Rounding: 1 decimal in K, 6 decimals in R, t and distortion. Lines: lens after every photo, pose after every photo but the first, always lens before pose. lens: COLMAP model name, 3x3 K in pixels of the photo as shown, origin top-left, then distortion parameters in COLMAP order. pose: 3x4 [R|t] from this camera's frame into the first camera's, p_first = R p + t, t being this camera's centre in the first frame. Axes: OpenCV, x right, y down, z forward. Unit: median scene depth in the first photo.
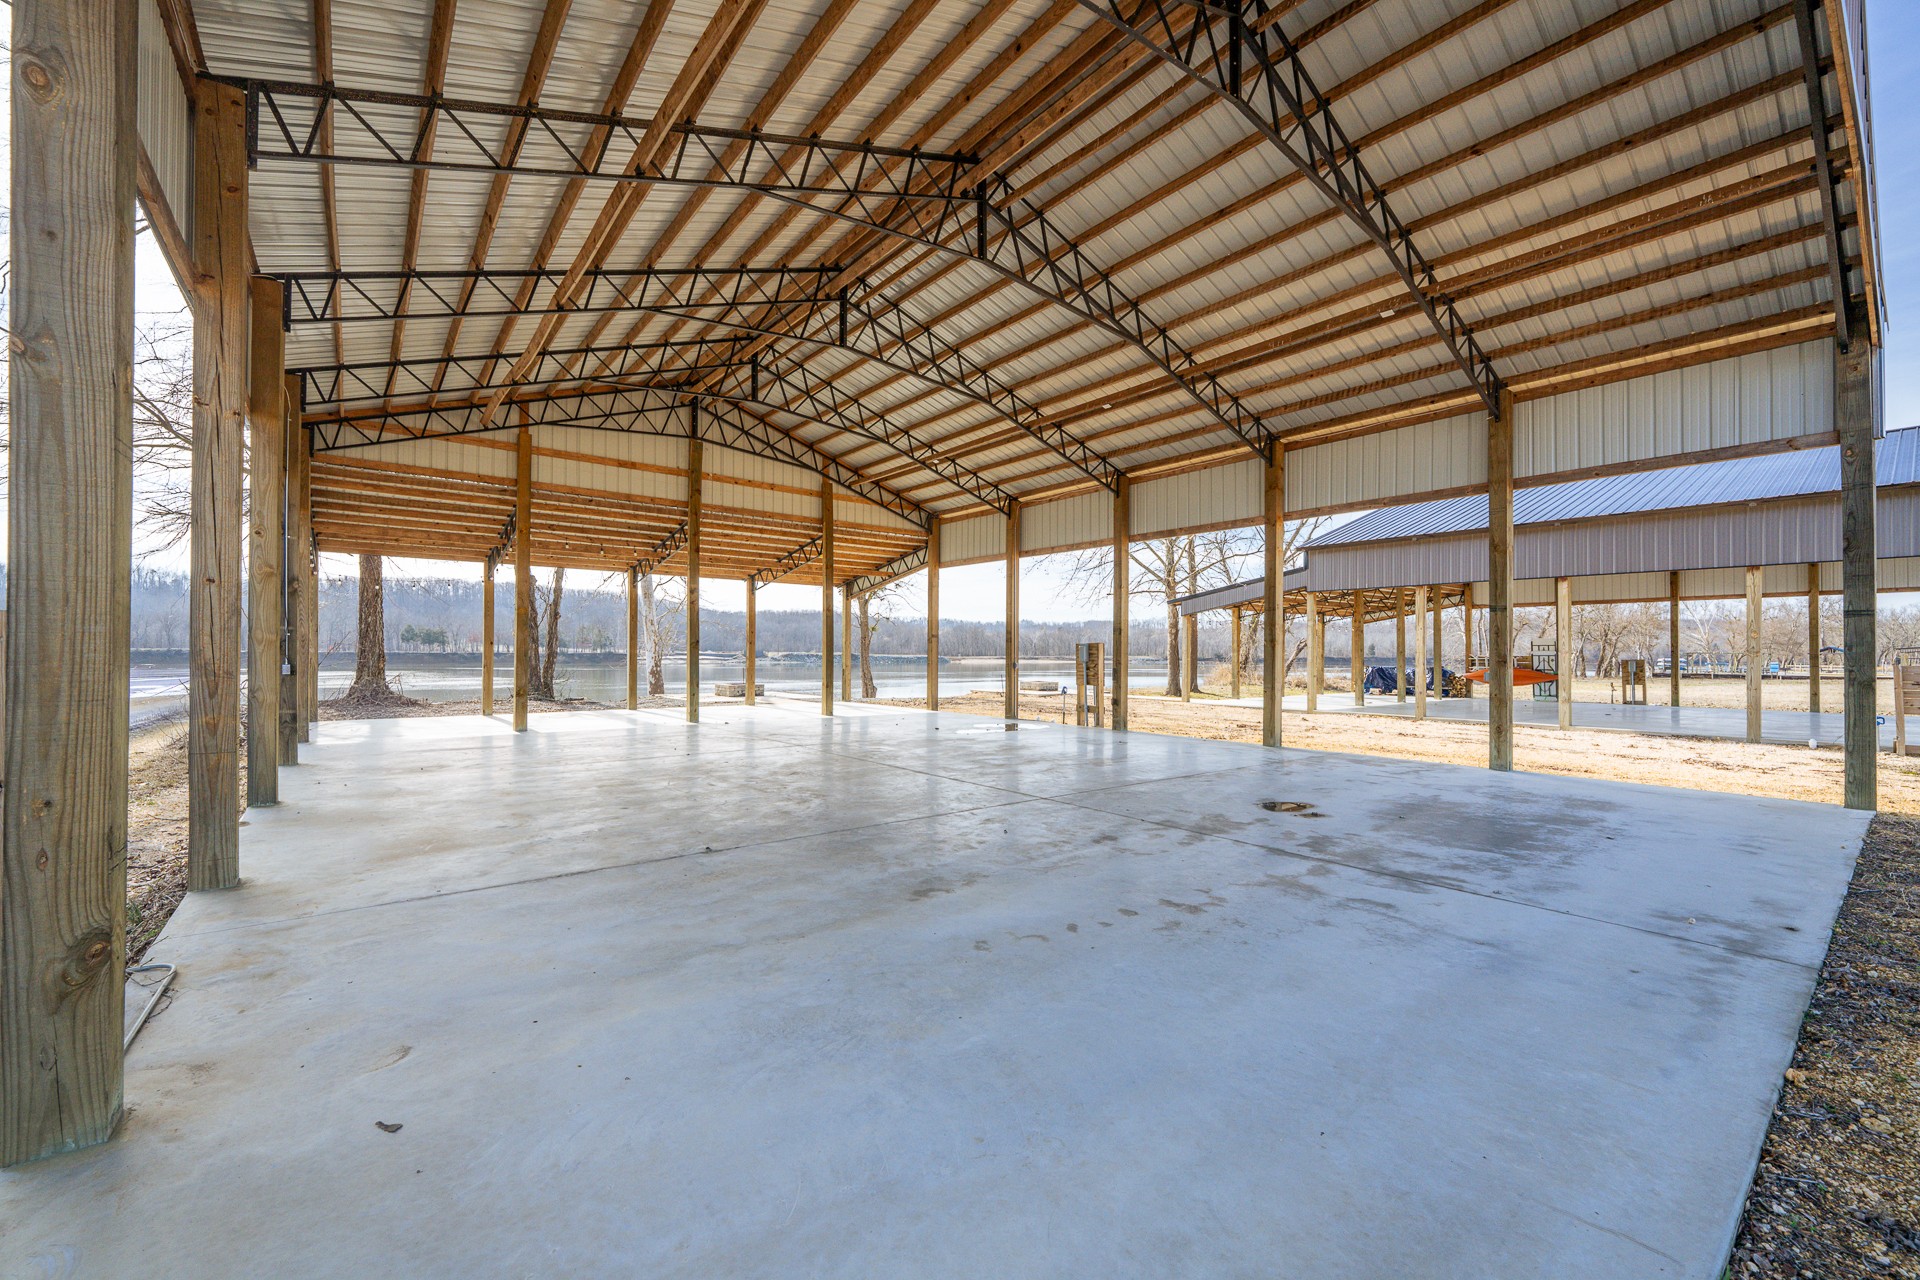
lens RADIAL K [[773.0, 0, 960.0], [0, 773.0, 640.0], [0, 0, 1]] dist [0.001688, -0.000126]
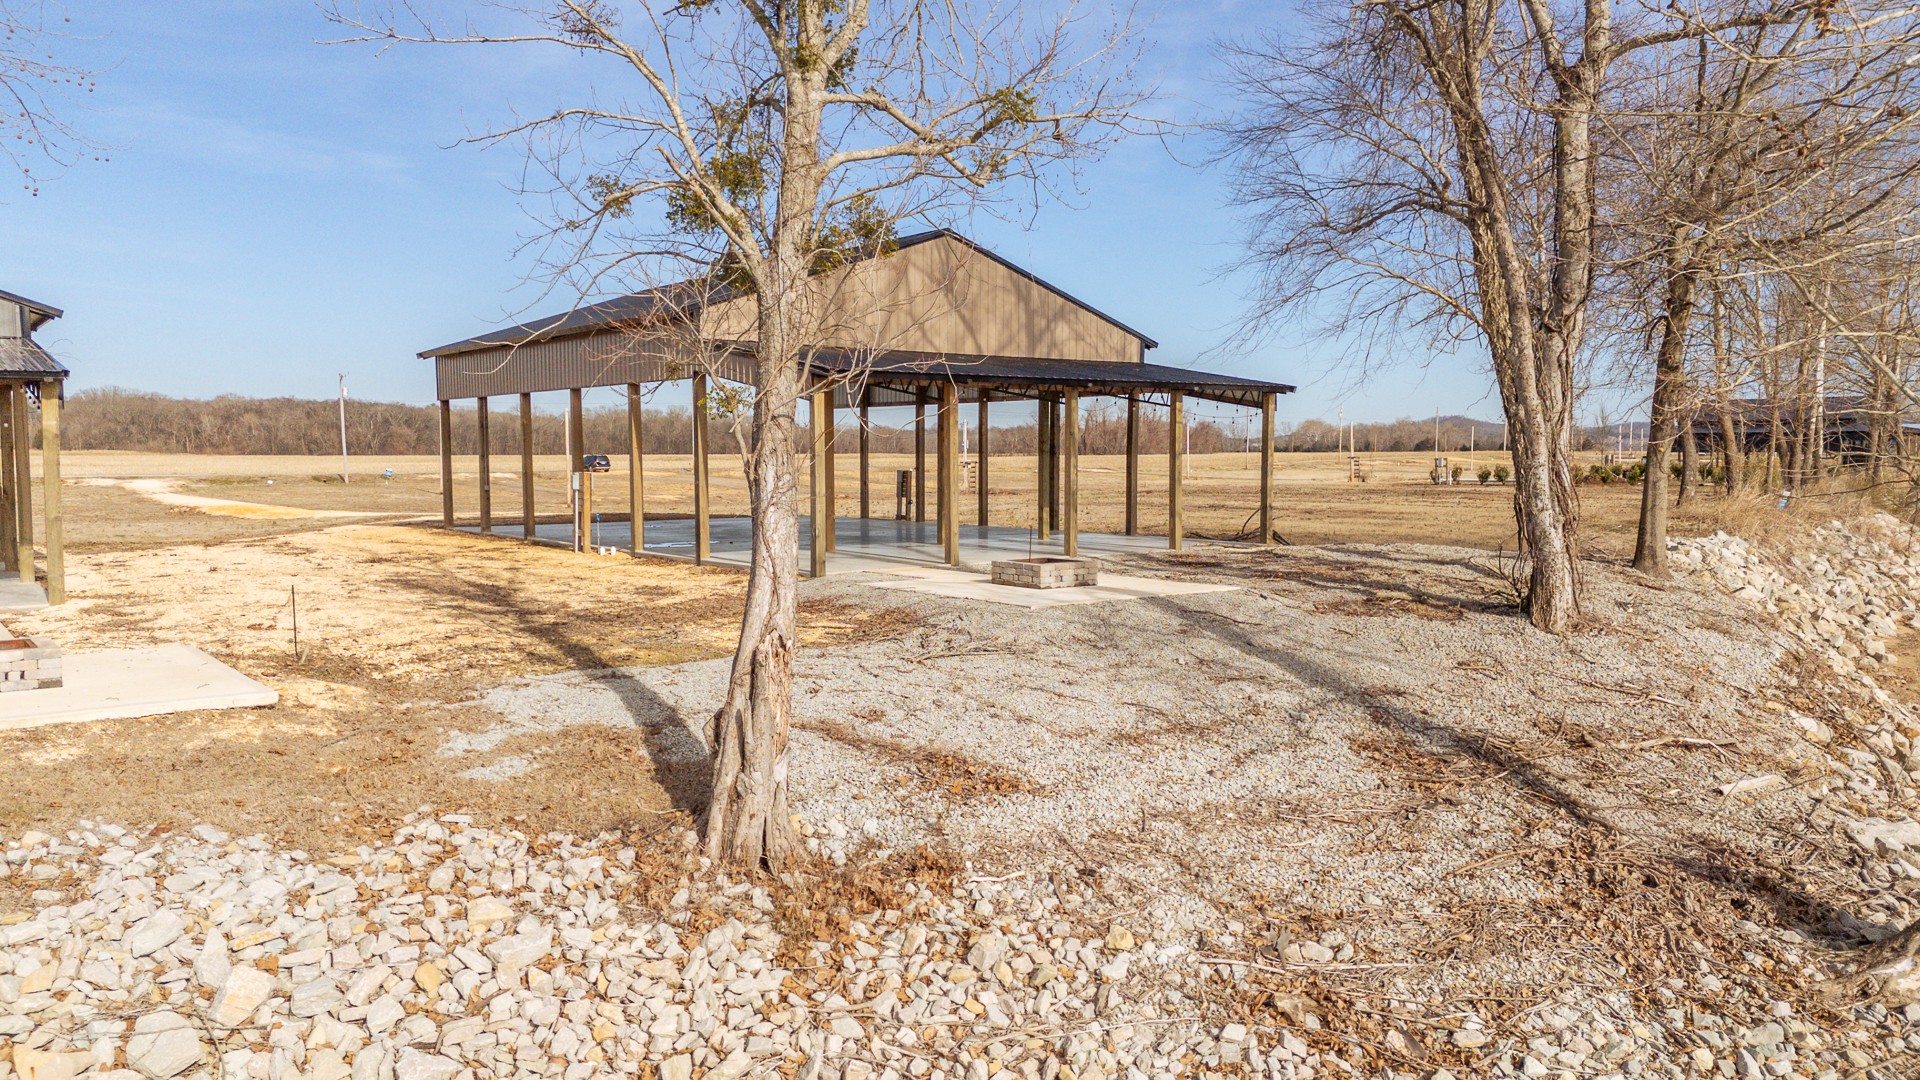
lens RADIAL K [[1401.3, 0, 963.7], [0, 1401.3, 542.9], [0, 0, 1]] dist [0.096235, -0.118037]
pose [[0.999863, -0.005699, -0.015516, 0.278752], [0.006893, 0.996926, 0.078050, -0.056688], [0.015024, -0.078146, 0.996829, -1.532293]]
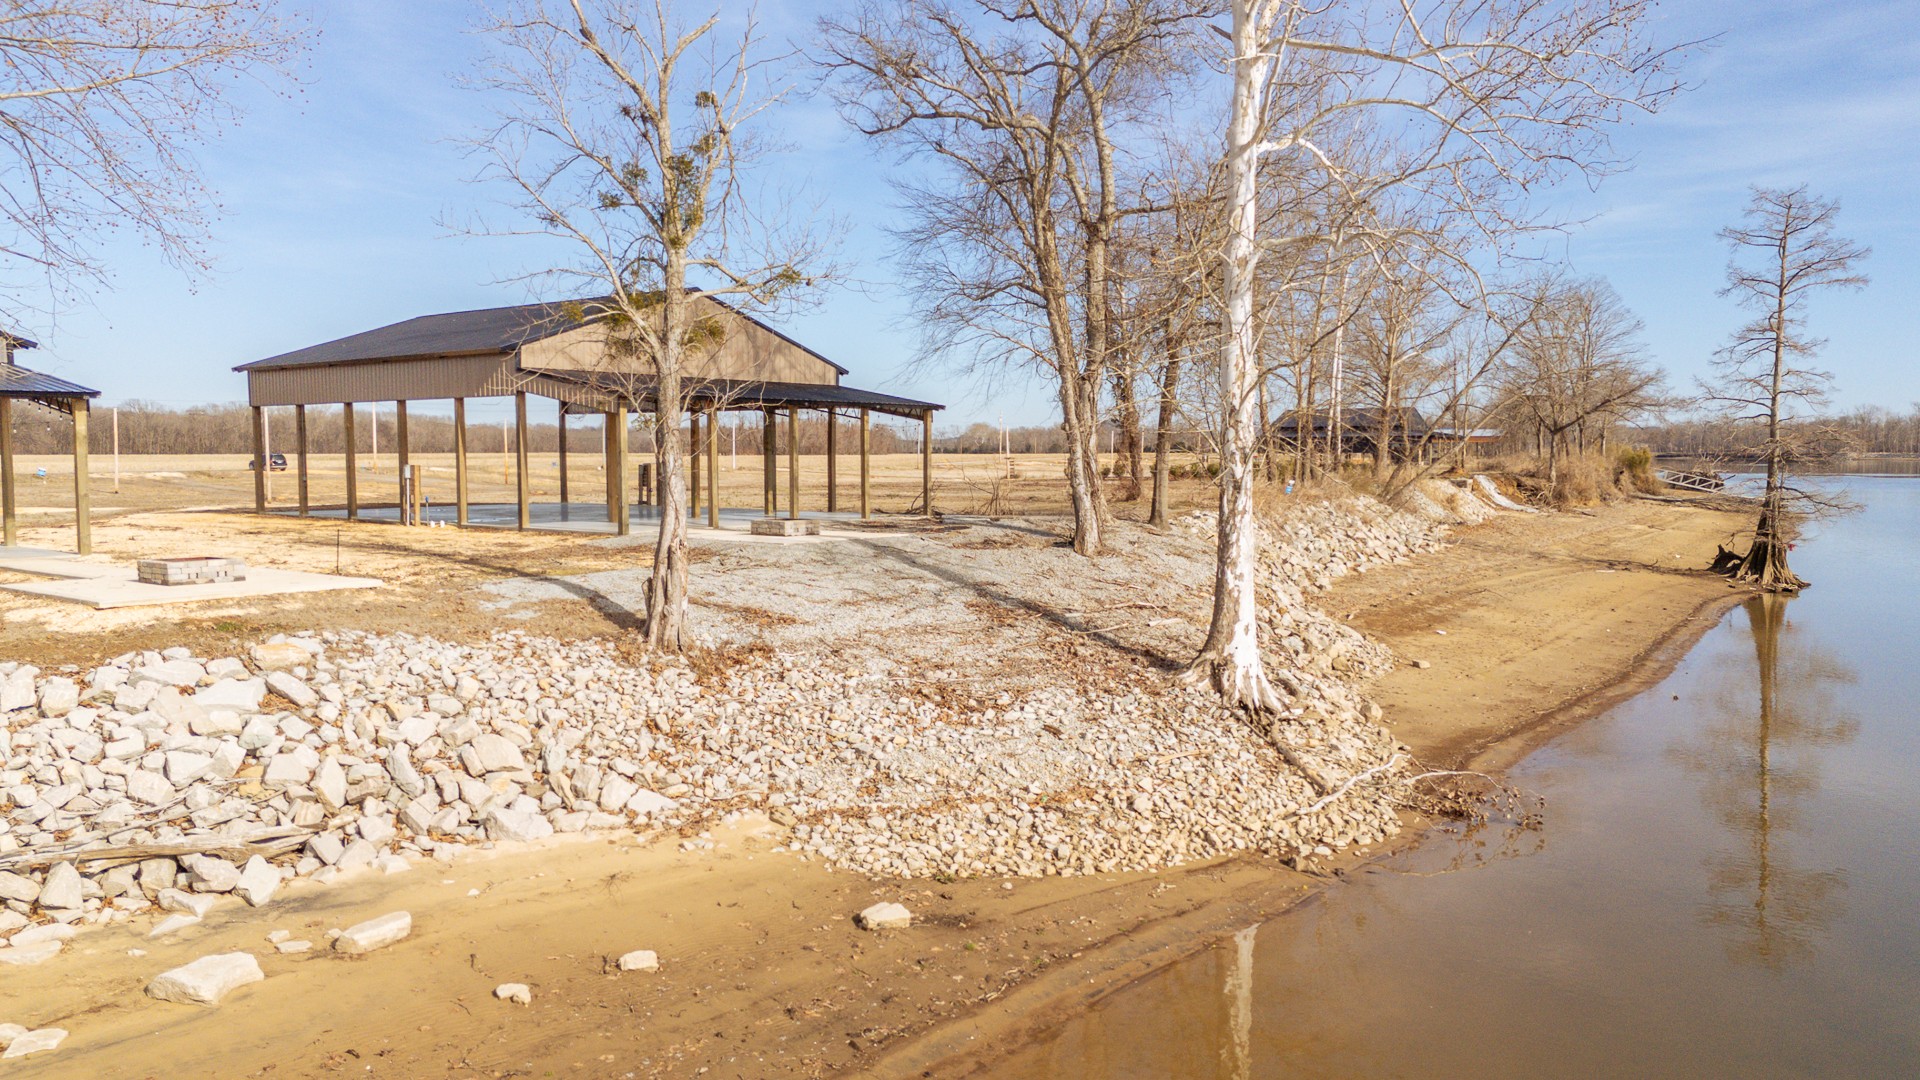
lens RADIAL K [[1401.3, 0, 963.7], [0, 1401.3, 542.9], [0, 0, 1]] dist [0.096235, -0.118037]
pose [[0.977211, -0.019566, 0.211368, 0.165553], [0.003006, 0.996918, 0.078387, -0.062147], [-0.212250, -0.075965, 0.974258, -2.209812]]
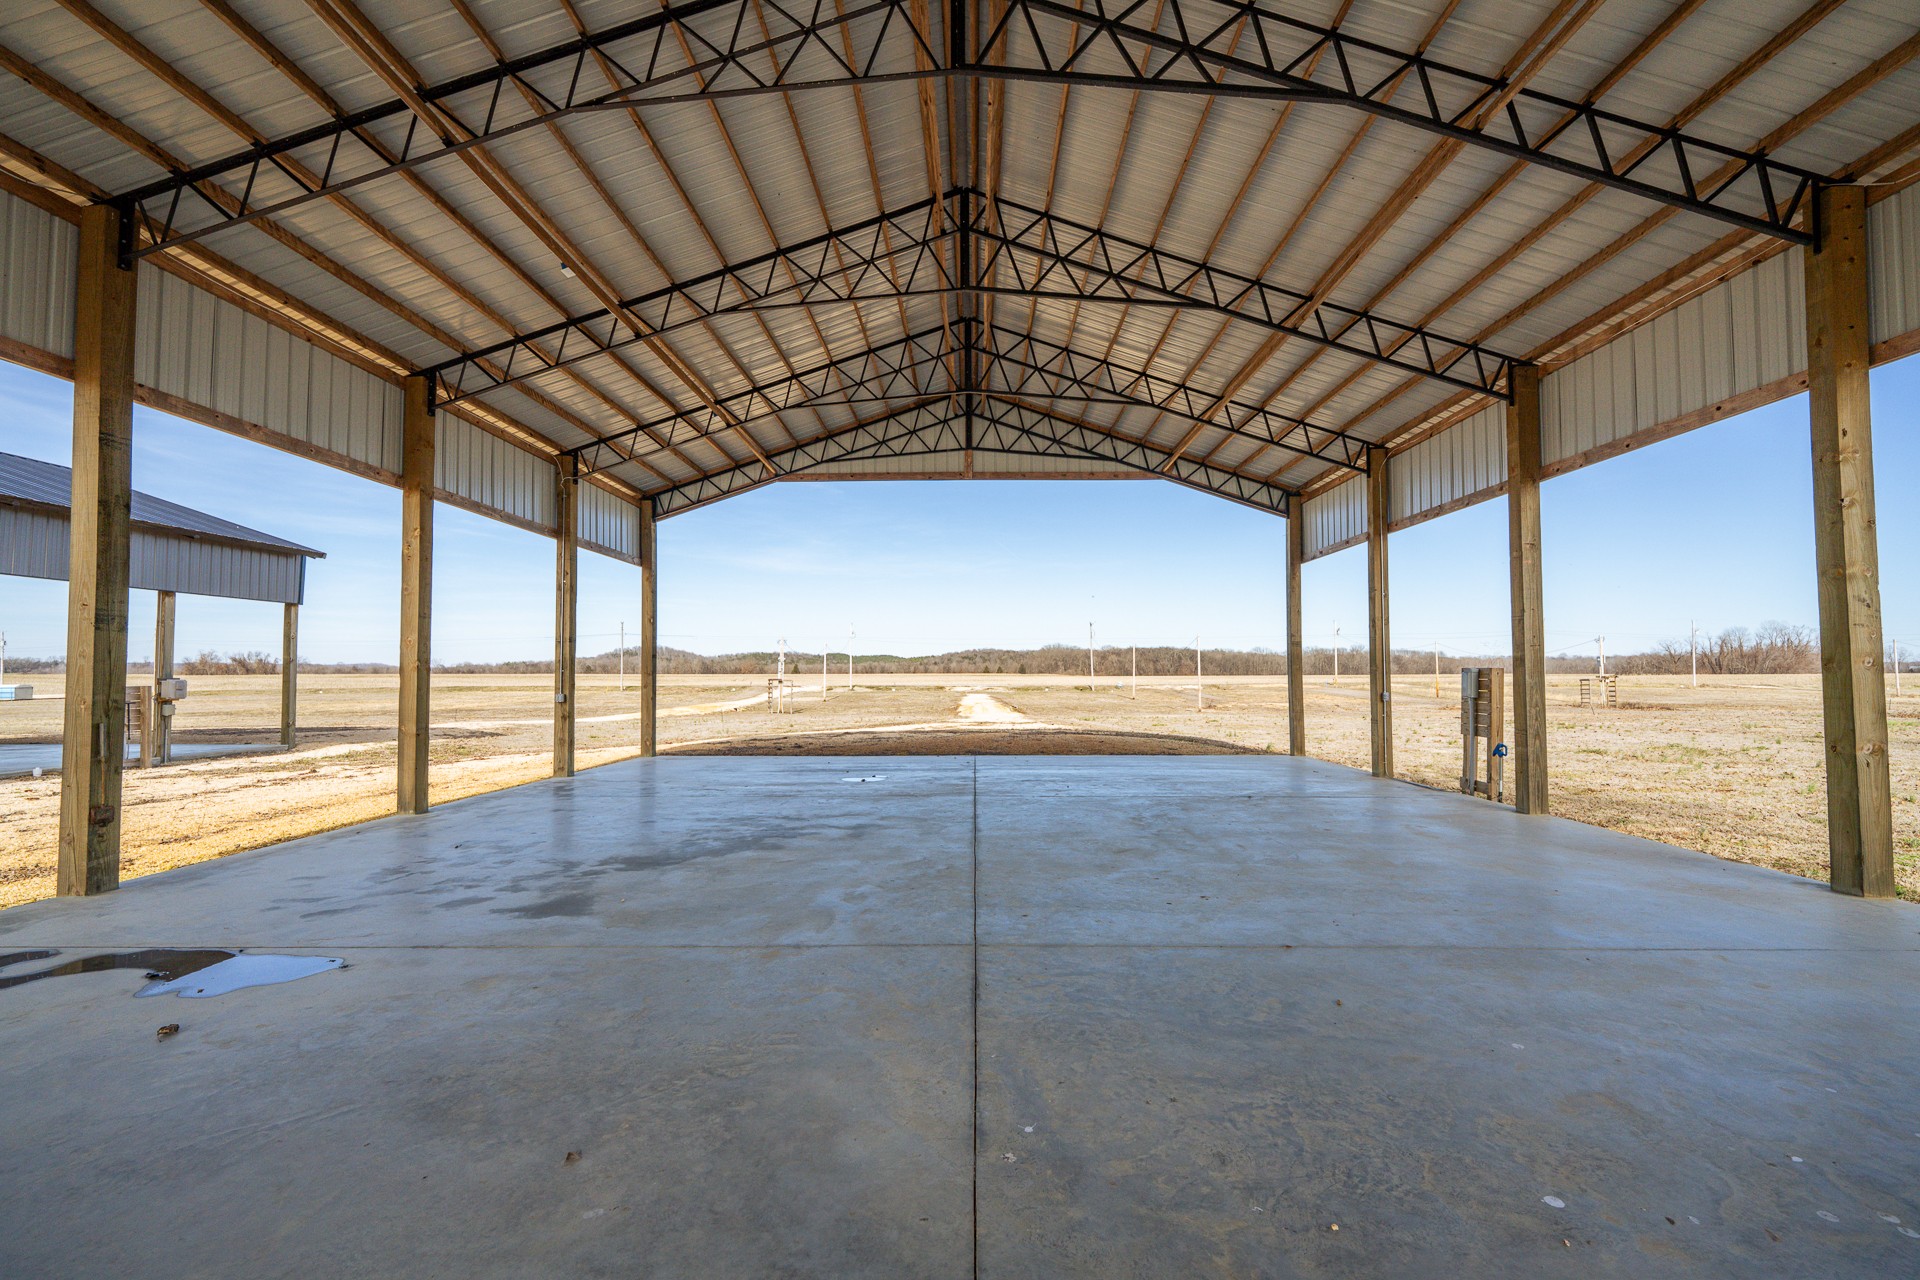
lens RADIAL K [[774.4, 0, 954.7], [0, 774.4, 645.3], [0, 0, 1]] dist [0.000678, -0.003196]
pose [[0.764833, -0.031852, -0.643440, 0.205438], [0.014854, 0.999383, -0.031817, 0.002597], [0.644057, 0.014777, 0.764835, 0.251559]]
